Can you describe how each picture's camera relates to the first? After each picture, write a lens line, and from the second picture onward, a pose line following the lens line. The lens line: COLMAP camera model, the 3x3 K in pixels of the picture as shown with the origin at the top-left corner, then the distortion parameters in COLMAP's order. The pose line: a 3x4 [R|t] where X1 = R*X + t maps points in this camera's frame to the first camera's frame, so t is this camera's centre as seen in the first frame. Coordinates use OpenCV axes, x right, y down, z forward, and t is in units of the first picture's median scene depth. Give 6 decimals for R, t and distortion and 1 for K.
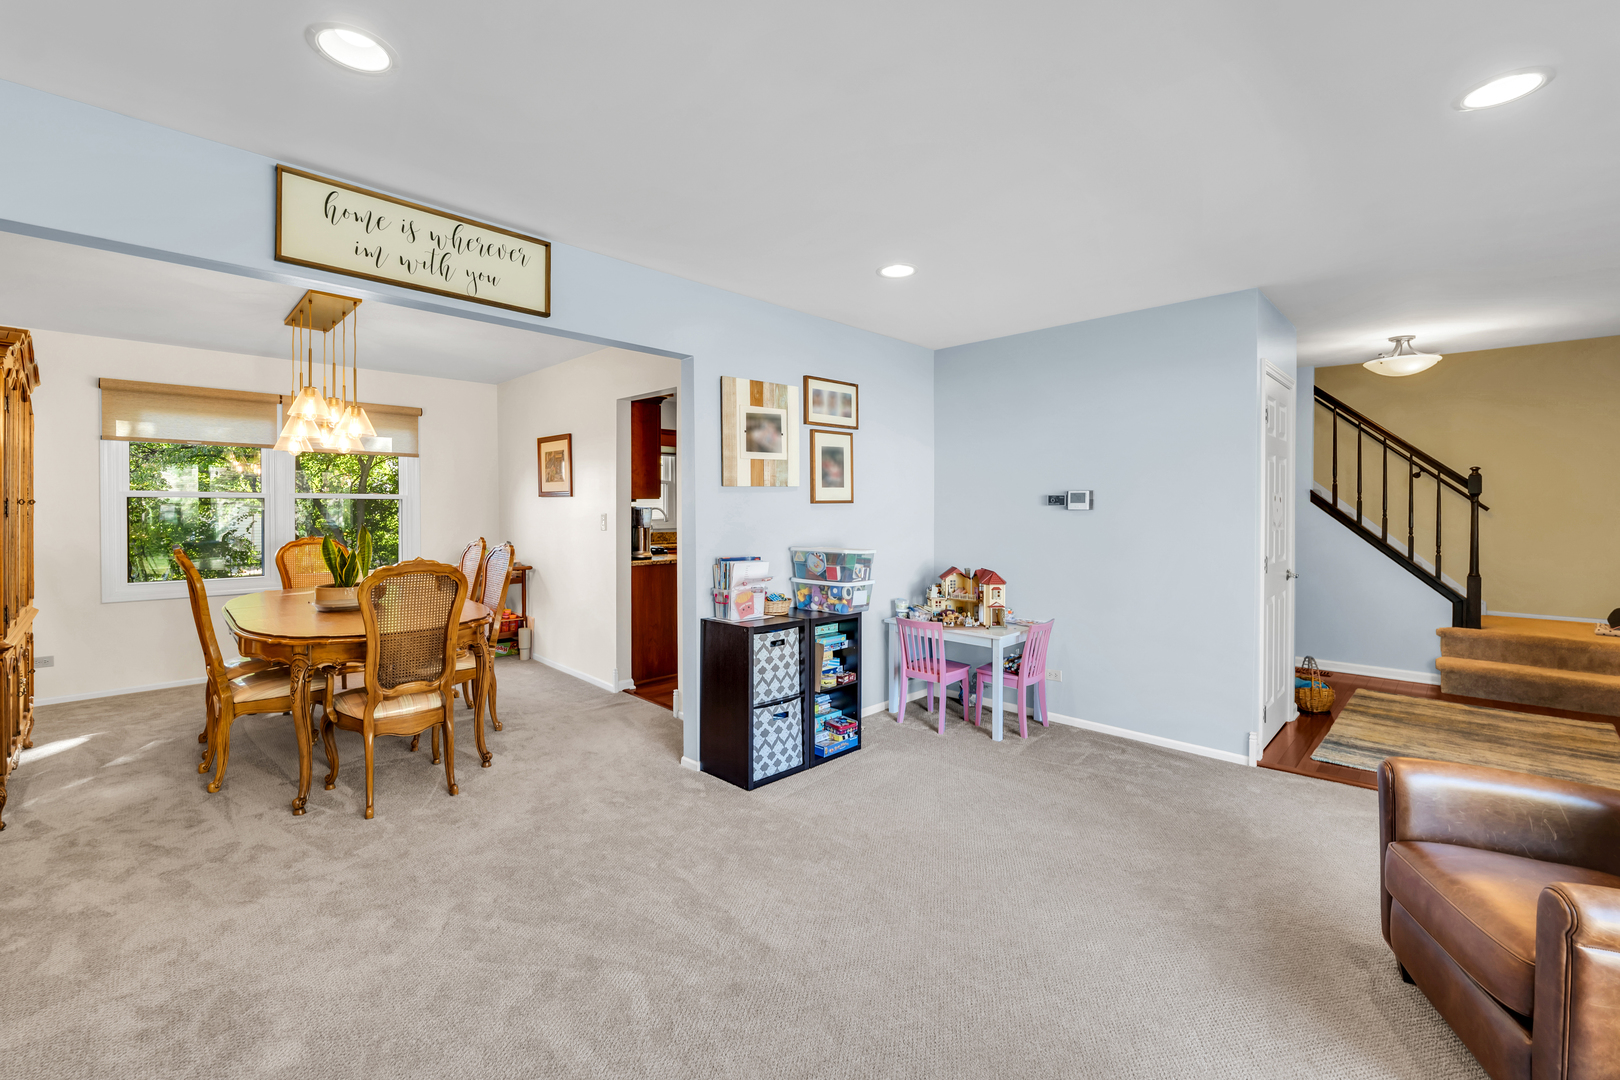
lens RADIAL K [[697.7, 0, 799.2], [0, 697.7, 519.3], [0, 0, 1]] dist [-0.012415, 0.000058]
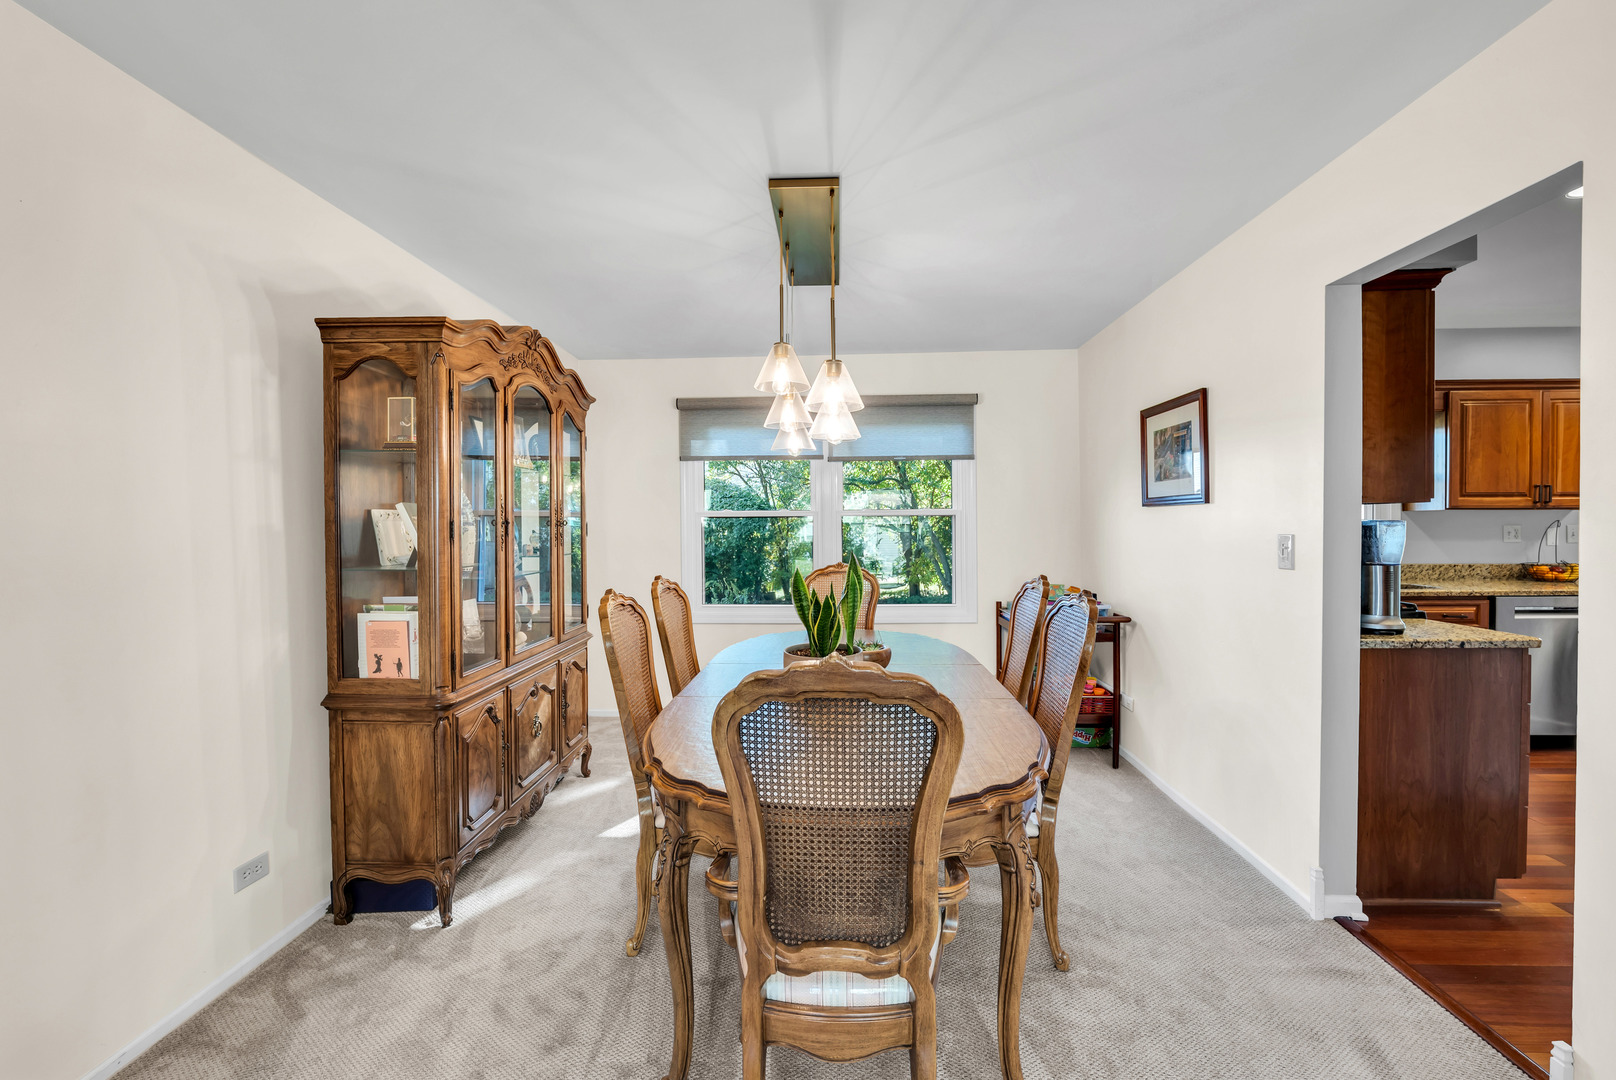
lens RADIAL K [[667.3, 0, 805.1], [0, 667.3, 539.7], [0, 0, 1]] dist [-0.008095, 0.000299]
pose [[0.686723, 0.005196, -0.726901, -0.172342], [-0.003559, 0.999987, 0.003785, -0.004723], [0.726911, -0.000012, 0.686732, 0.433388]]
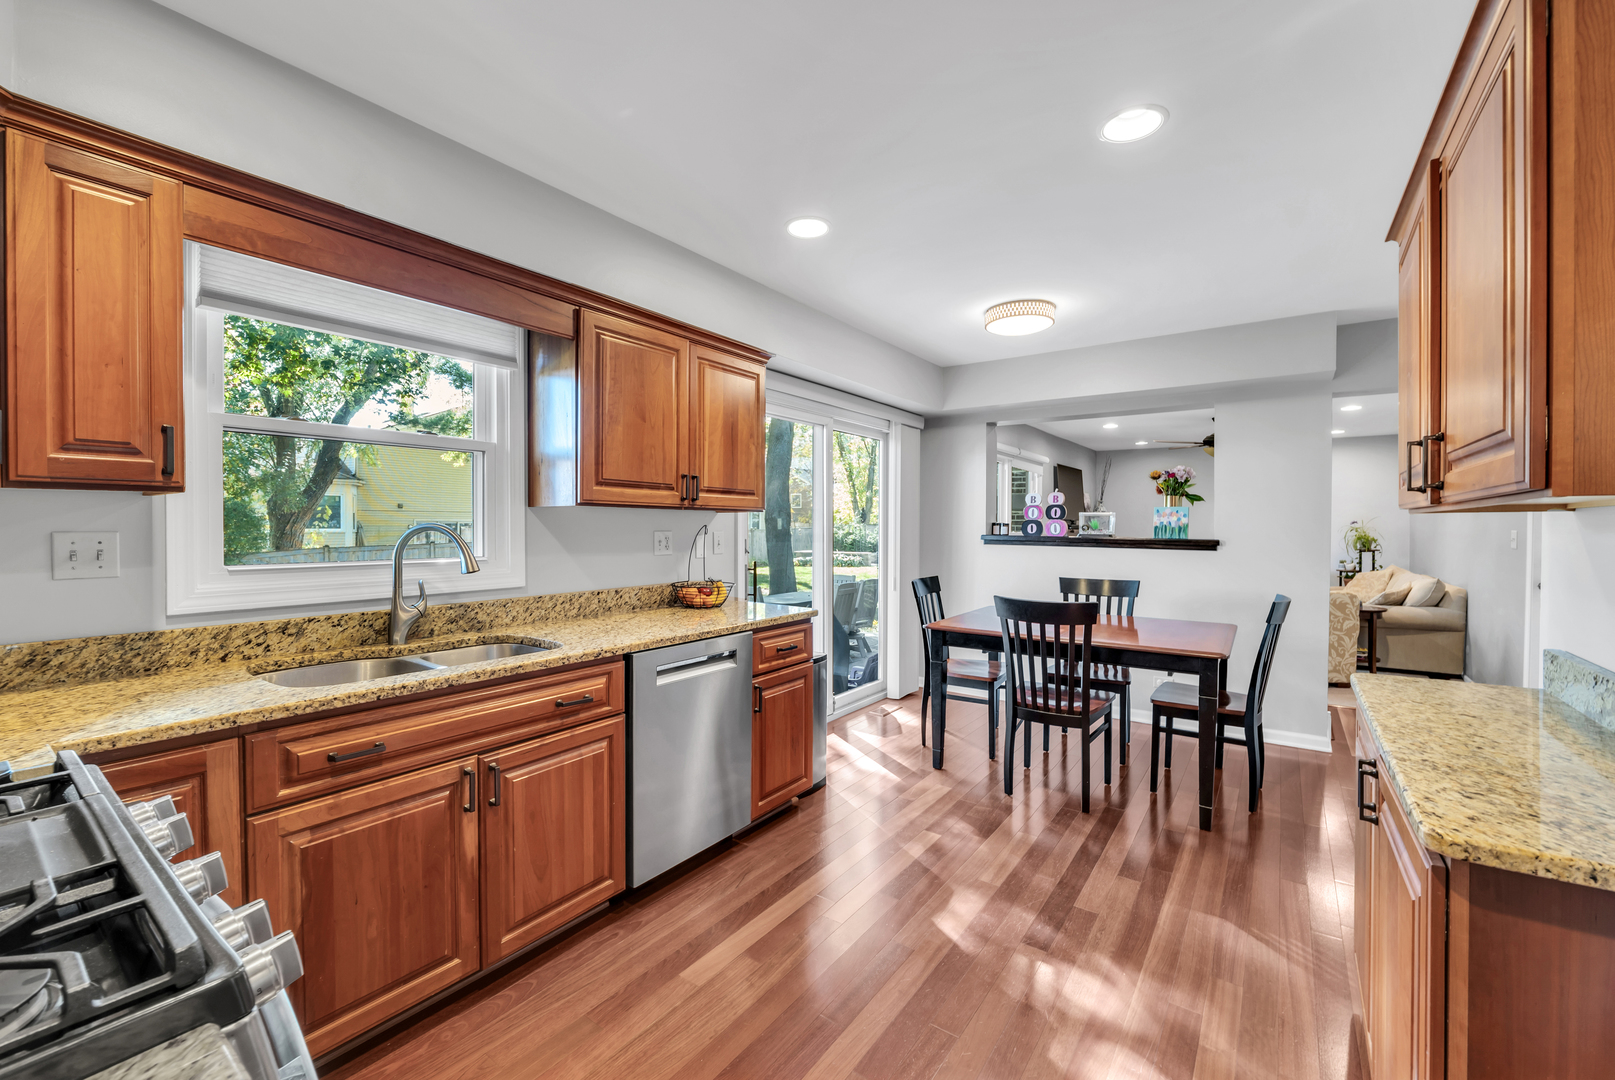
lens RADIAL K [[666.9, 0, 807.3], [0, 666.9, 532.0], [0, 0, 1]] dist [-0.008095, 0.000299]
pose [[0.983382, 0.001487, 0.181543, -0.159322], [0.000011, 0.999966, -0.008251, -0.011118], [-0.181549, 0.008116, 0.983348, 0.737098]]
